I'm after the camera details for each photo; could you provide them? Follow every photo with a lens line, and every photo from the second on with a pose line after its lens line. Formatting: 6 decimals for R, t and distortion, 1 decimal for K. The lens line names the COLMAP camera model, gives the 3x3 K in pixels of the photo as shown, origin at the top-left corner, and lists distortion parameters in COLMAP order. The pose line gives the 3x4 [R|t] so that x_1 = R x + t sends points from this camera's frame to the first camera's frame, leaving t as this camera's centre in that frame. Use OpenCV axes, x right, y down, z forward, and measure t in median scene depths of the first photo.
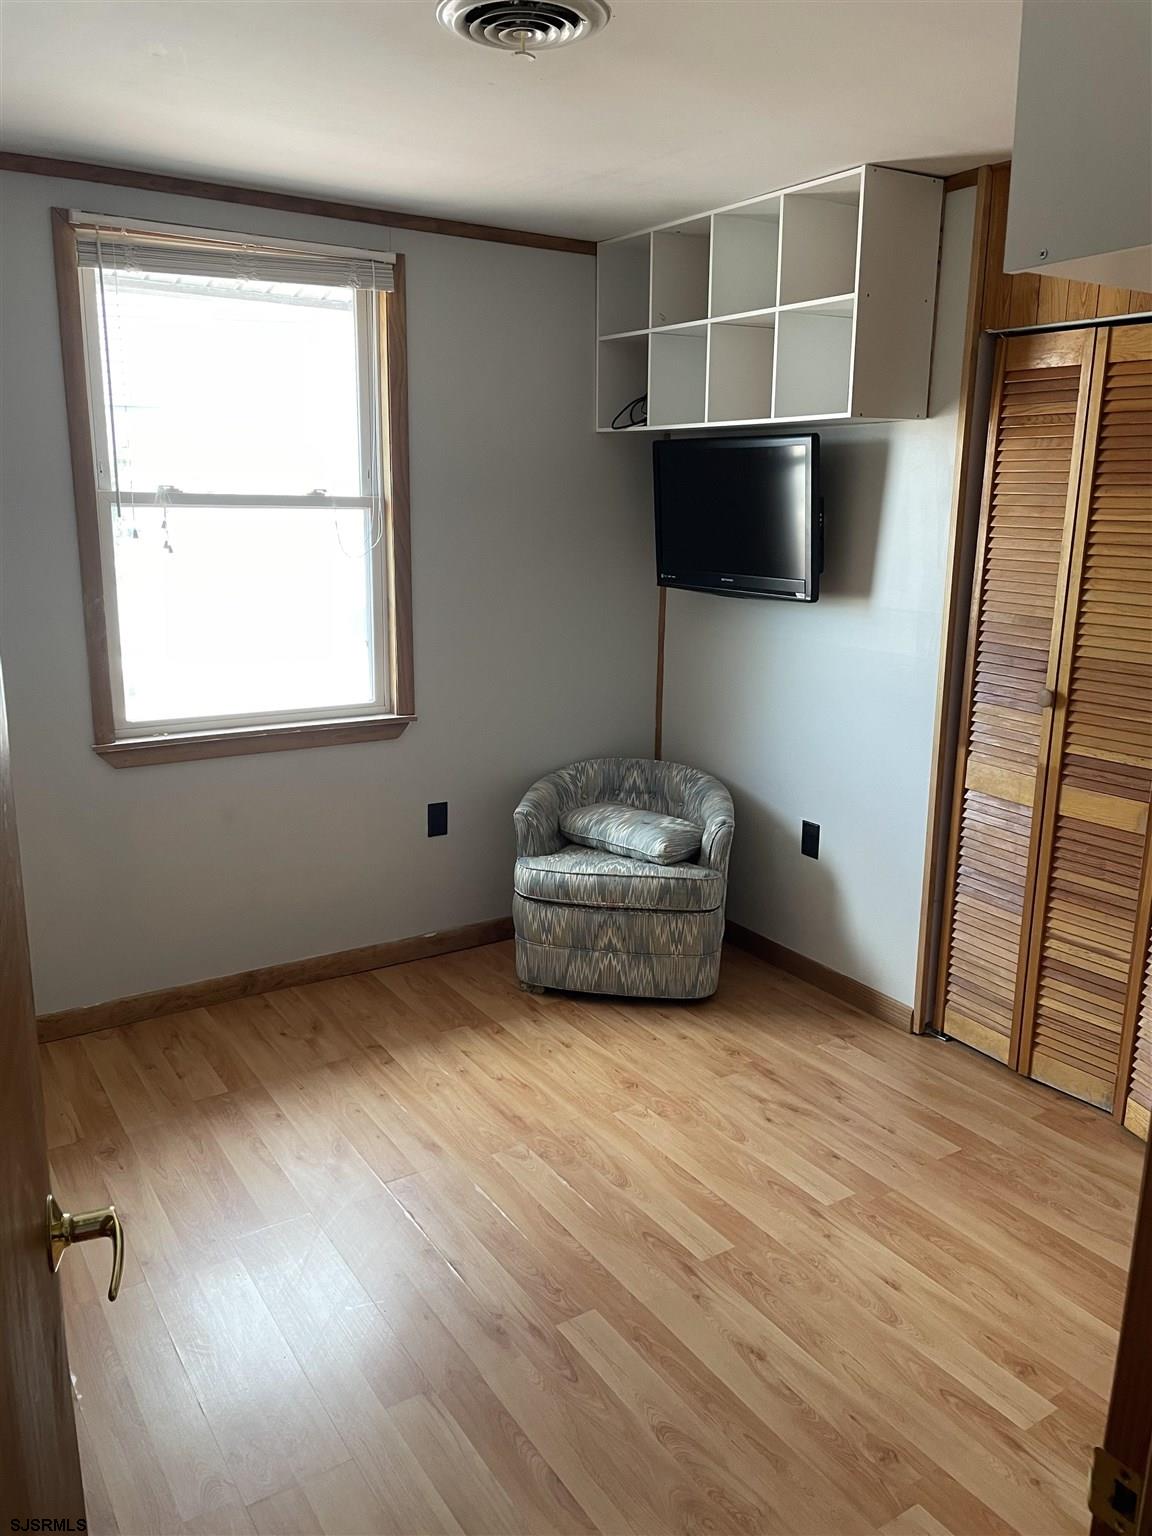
lens RADIAL K [[1155.4, 0, 570.5], [0, 1155.4, 755.2], [0, 0, 1]] dist [0.097805, -0.136761]
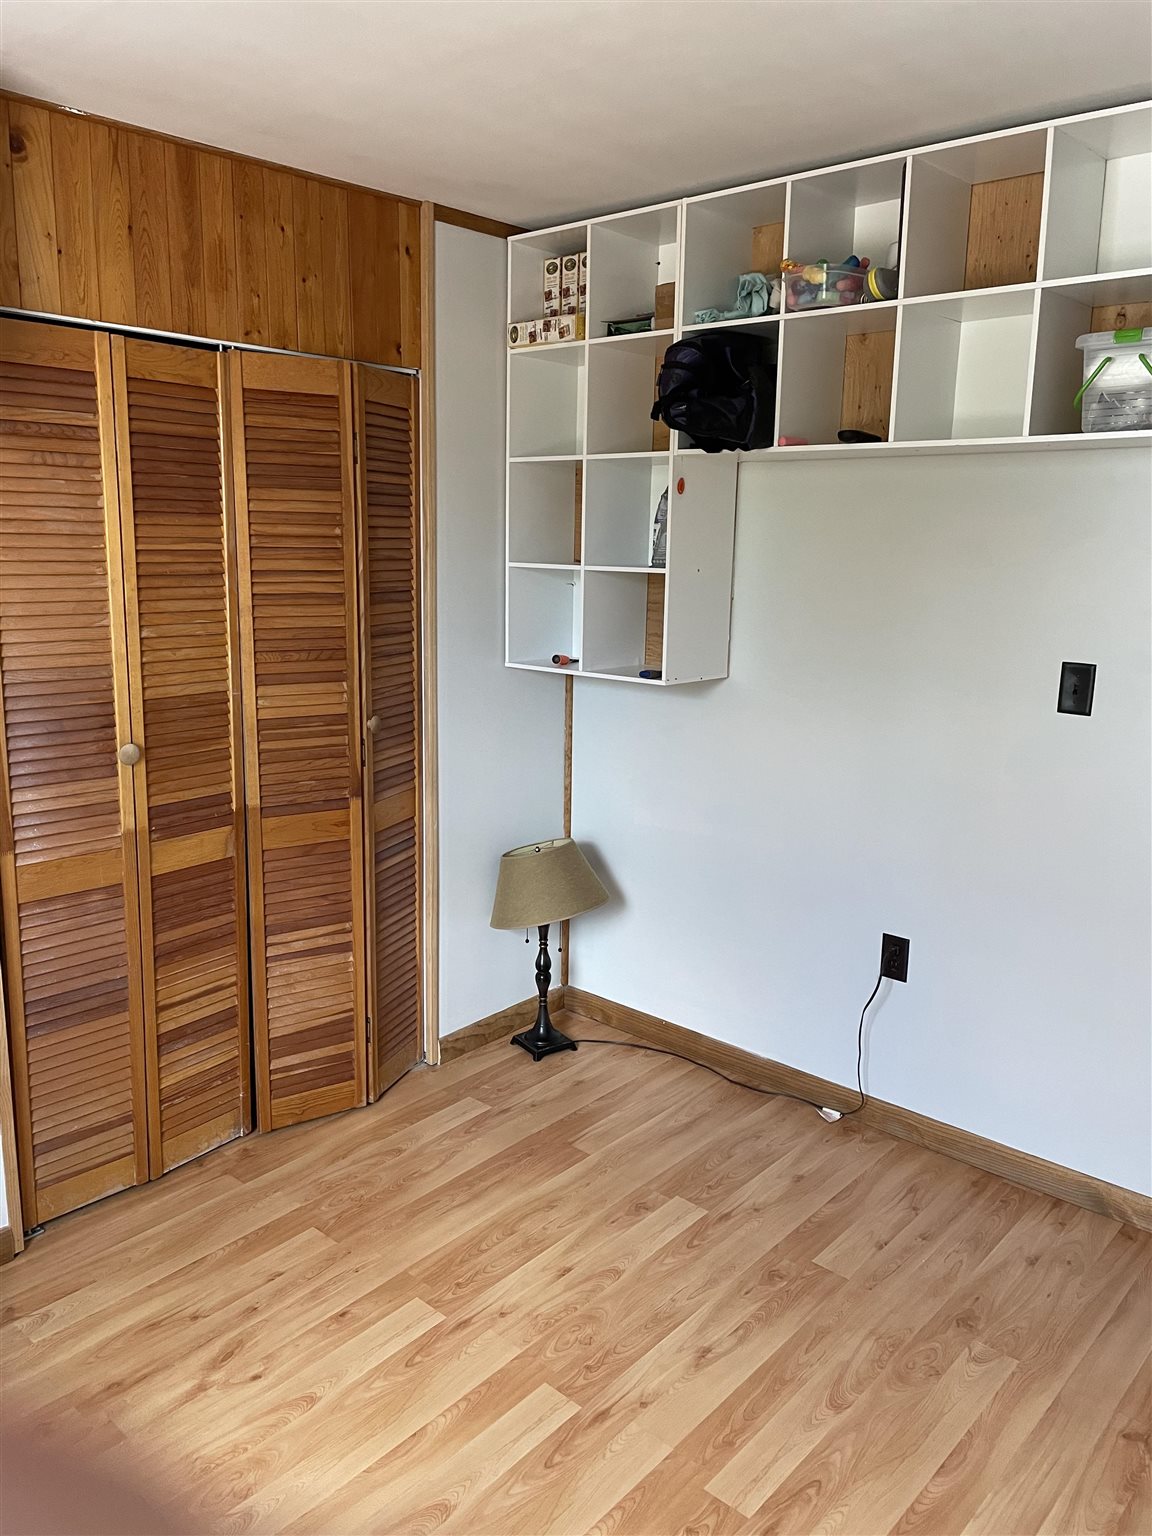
lens RADIAL K [[1155.4, 0, 570.5], [0, 1155.4, 755.2], [0, 0, 1]] dist [0.097805, -0.136761]
pose [[-0.273267, -0.191433, 0.942698, -0.570108], [0.197884, 0.947851, 0.249841, -0.227006], [-0.941365, 0.254818, -0.221135, 1.002693]]
